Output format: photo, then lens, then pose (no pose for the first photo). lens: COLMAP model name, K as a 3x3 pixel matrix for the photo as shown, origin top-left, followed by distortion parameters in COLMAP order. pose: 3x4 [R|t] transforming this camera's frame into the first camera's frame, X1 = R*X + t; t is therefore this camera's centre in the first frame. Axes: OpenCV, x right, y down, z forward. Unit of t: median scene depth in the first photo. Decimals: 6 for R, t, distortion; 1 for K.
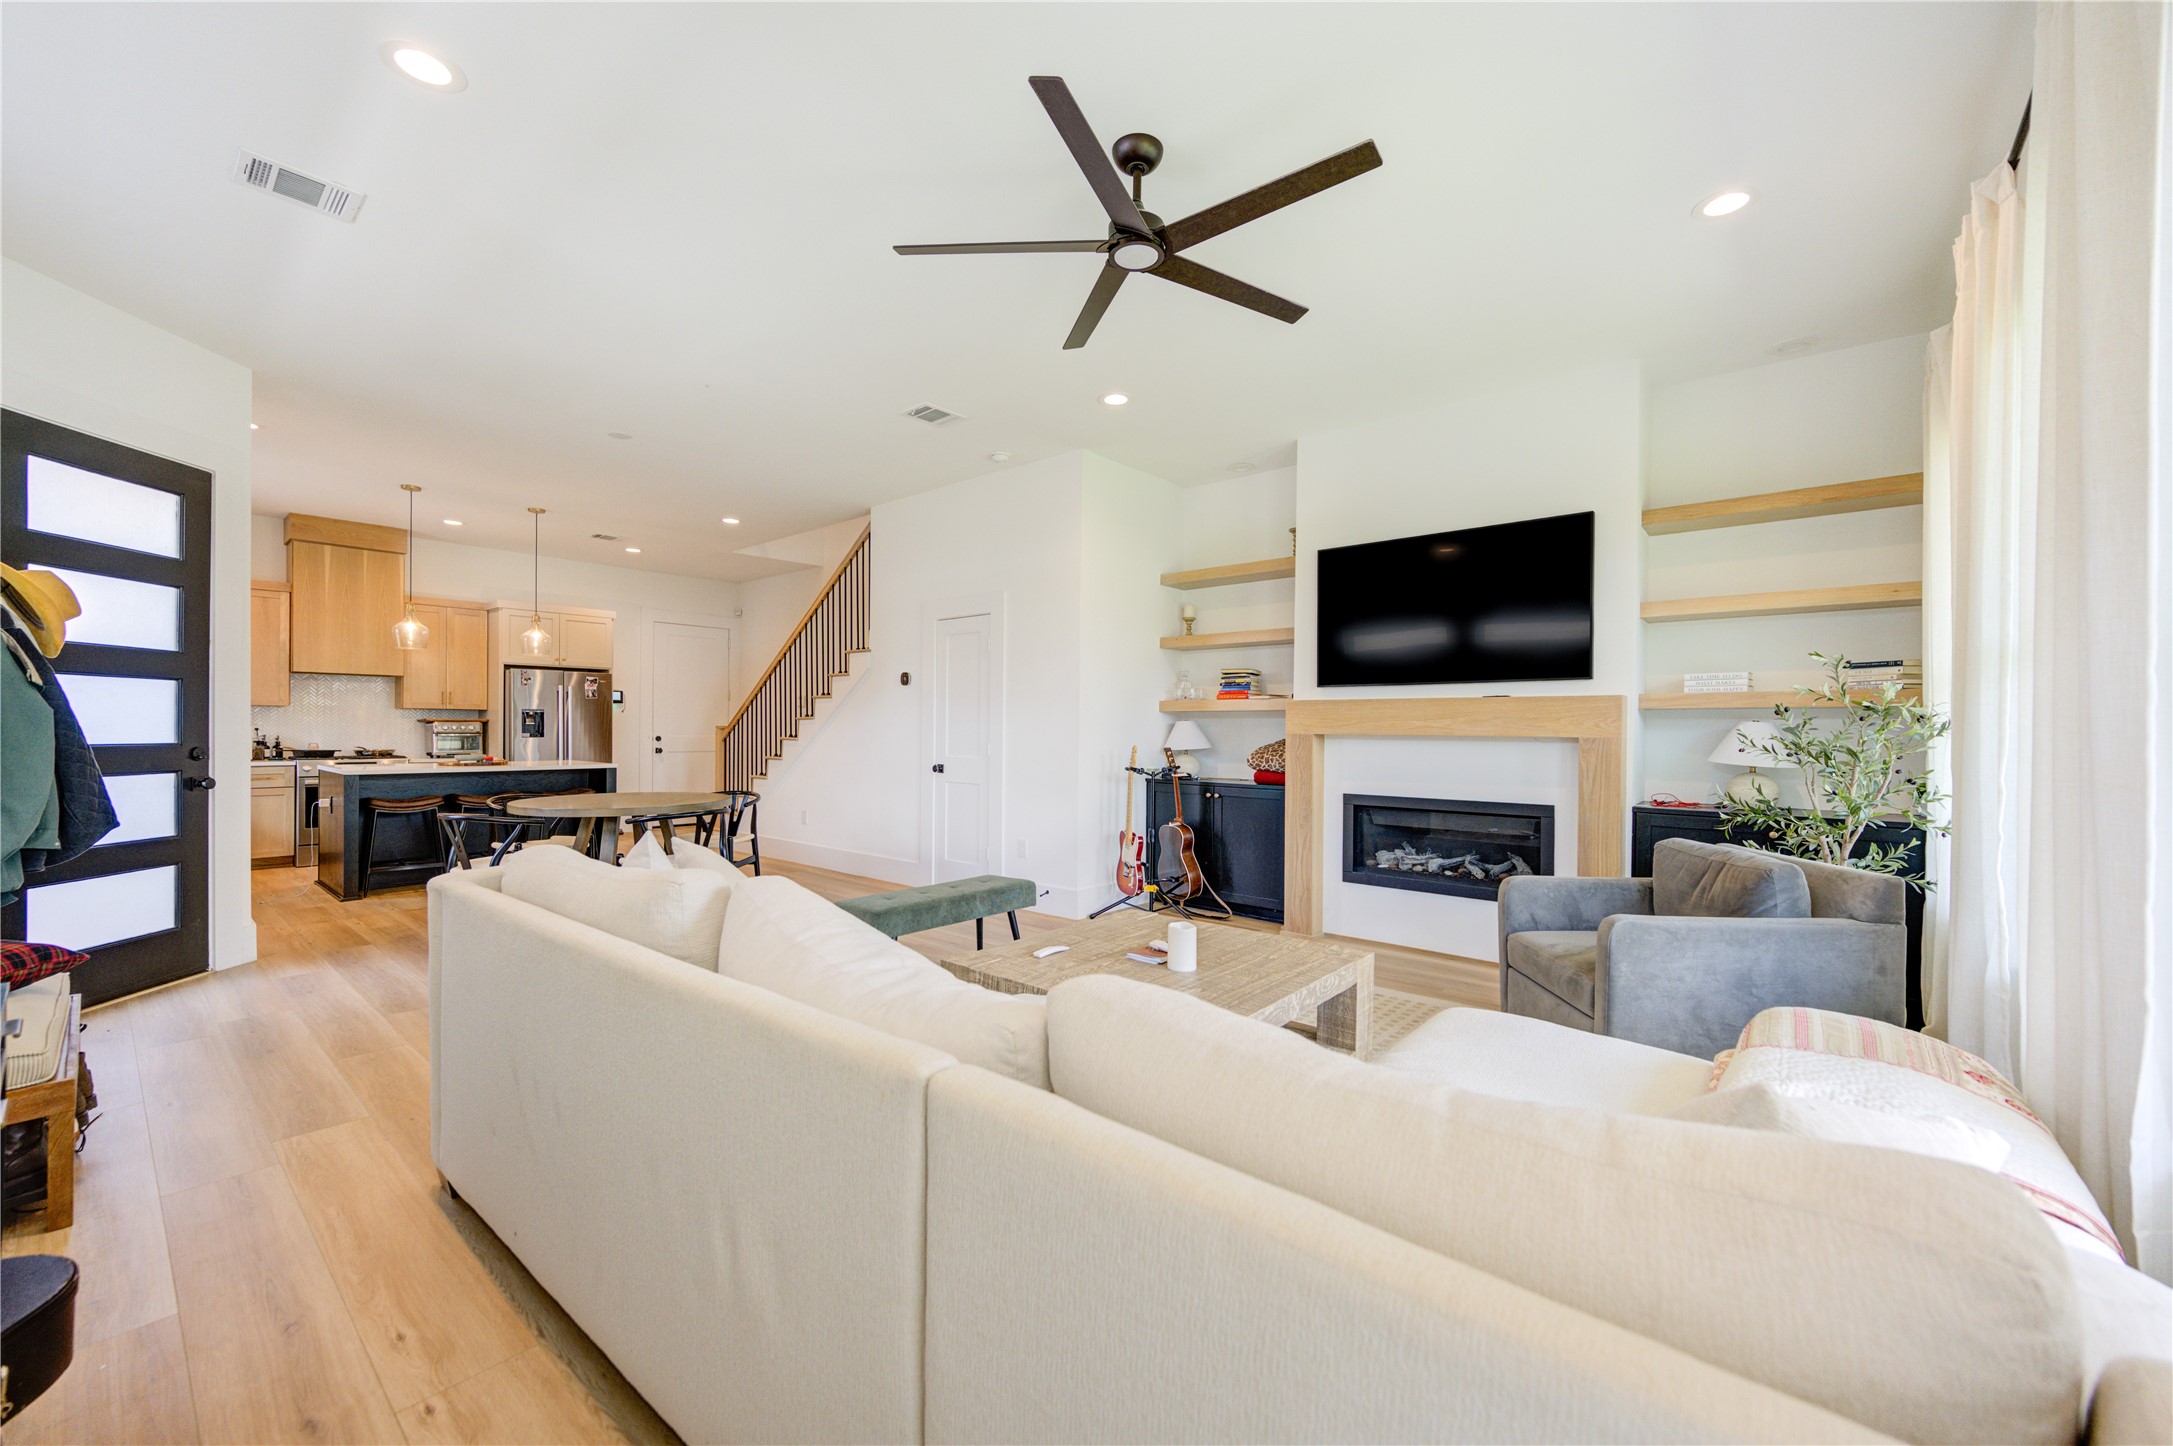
lens RADIAL K [[852.7, 0, 1083.6], [0, 852.7, 730.0], [0, 0, 1]] dist [0.007926, -0.000394]
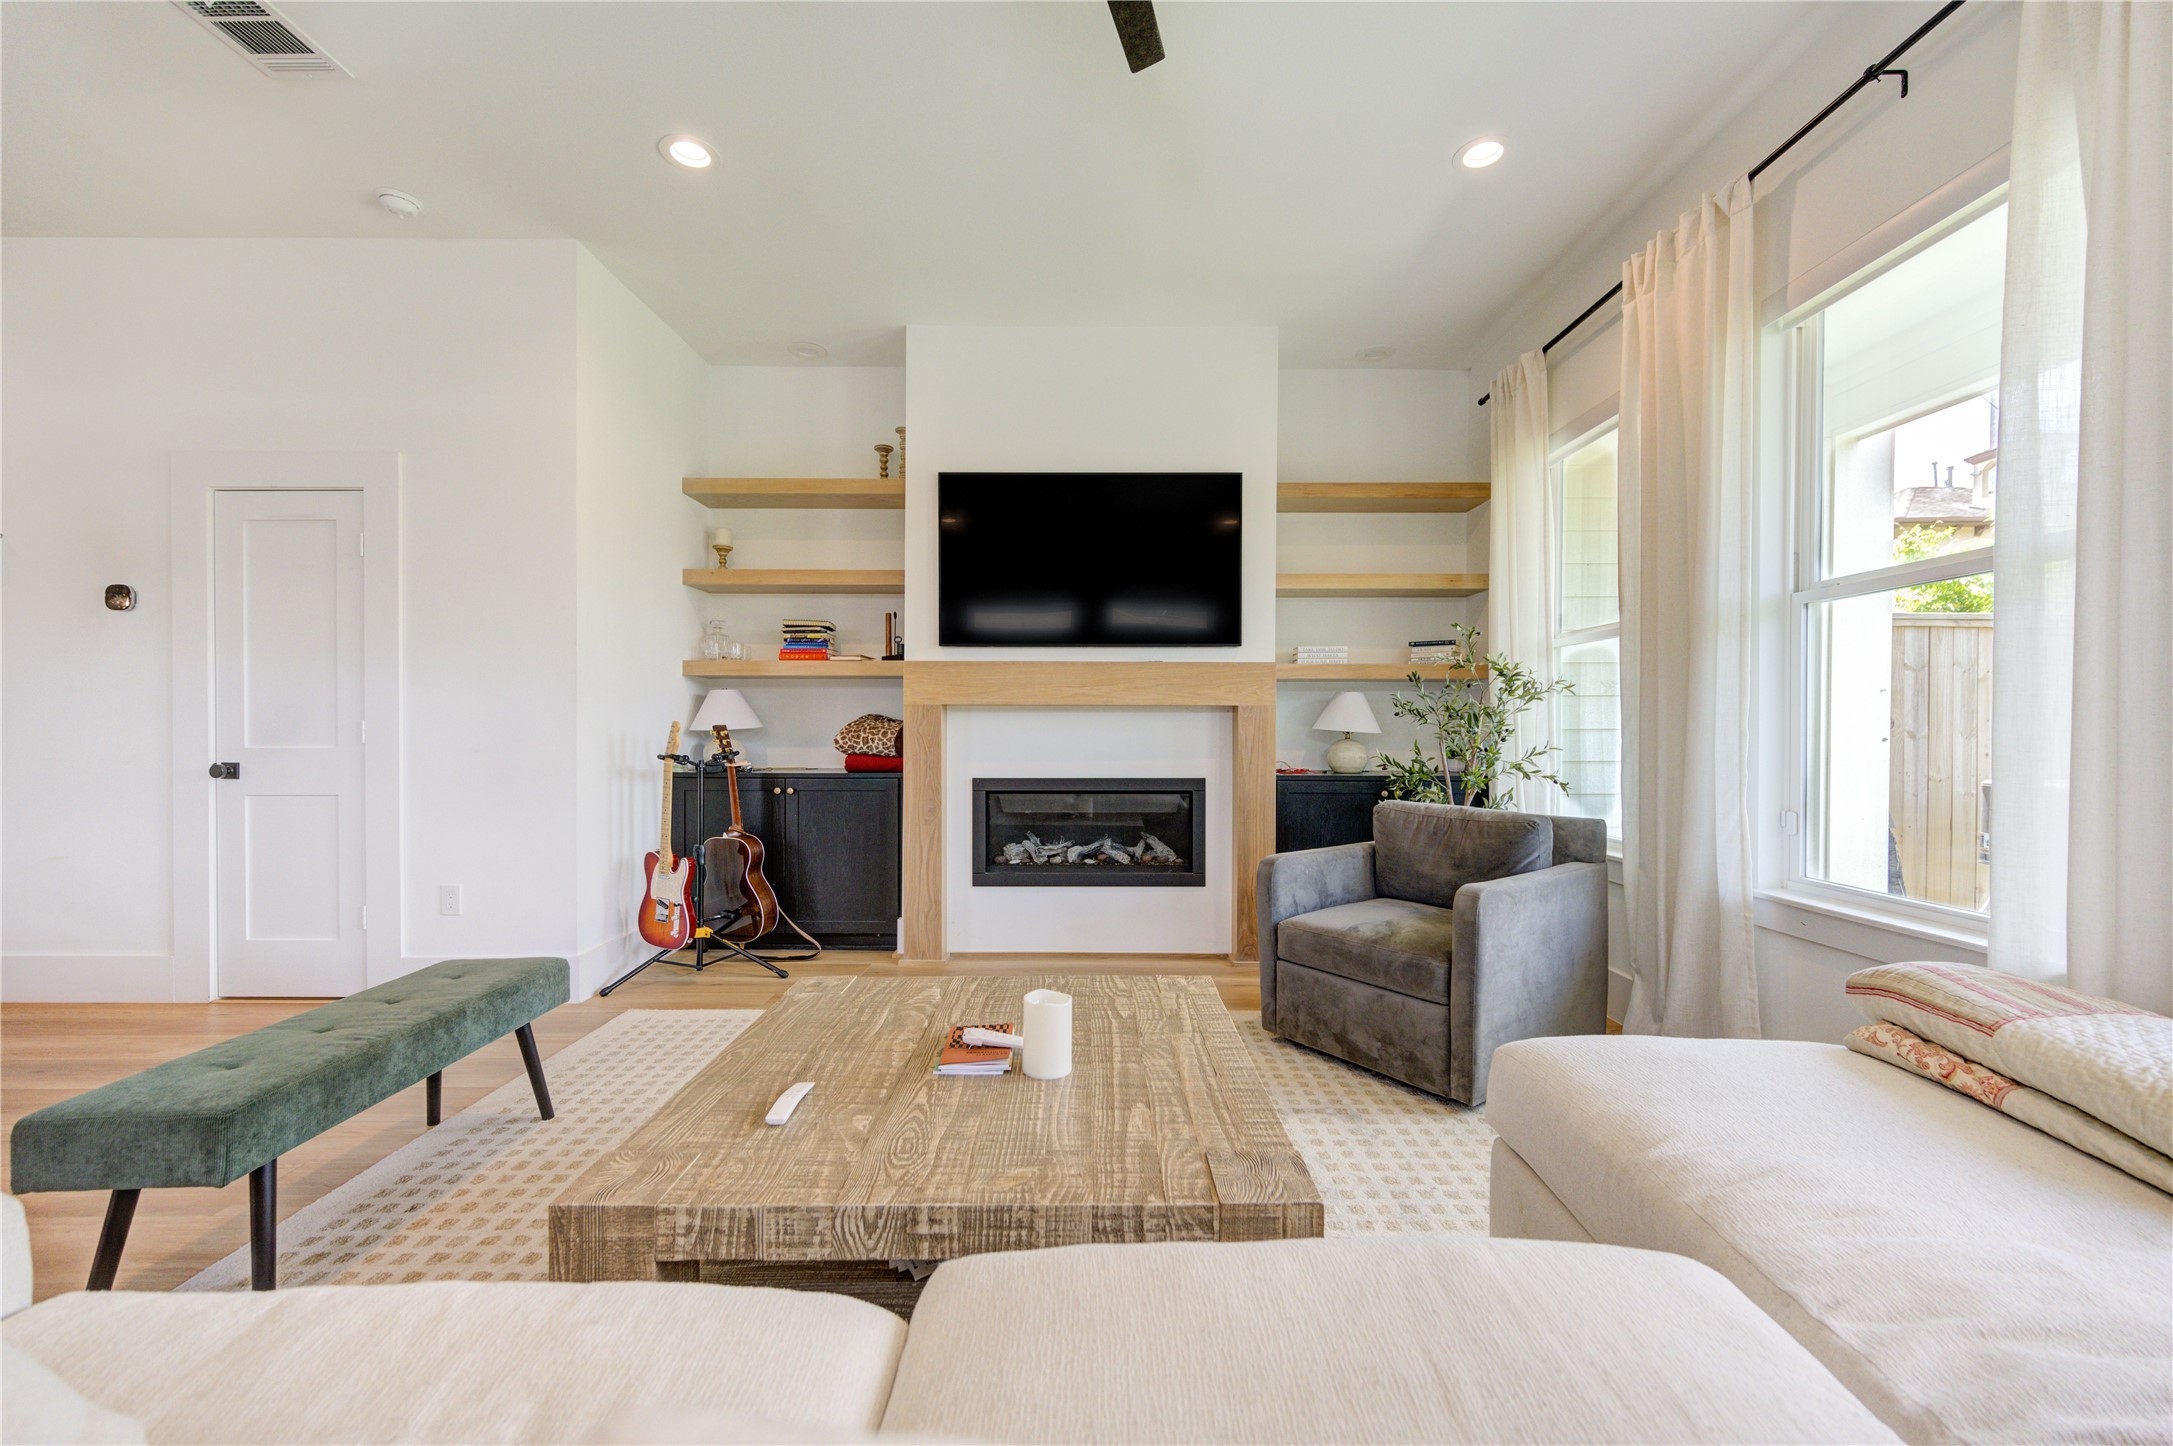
lens RADIAL K [[852.7, 0, 1092.3], [0, 852.7, 736.0], [0, 0, 1]] dist [0.007926, -0.000394]
pose [[0.754711, -0.012571, 0.655937, -0.141171], [0.004238, 0.999889, 0.014286, 0.022781], [-0.656044, -0.008002, 0.754680, 0.308146]]
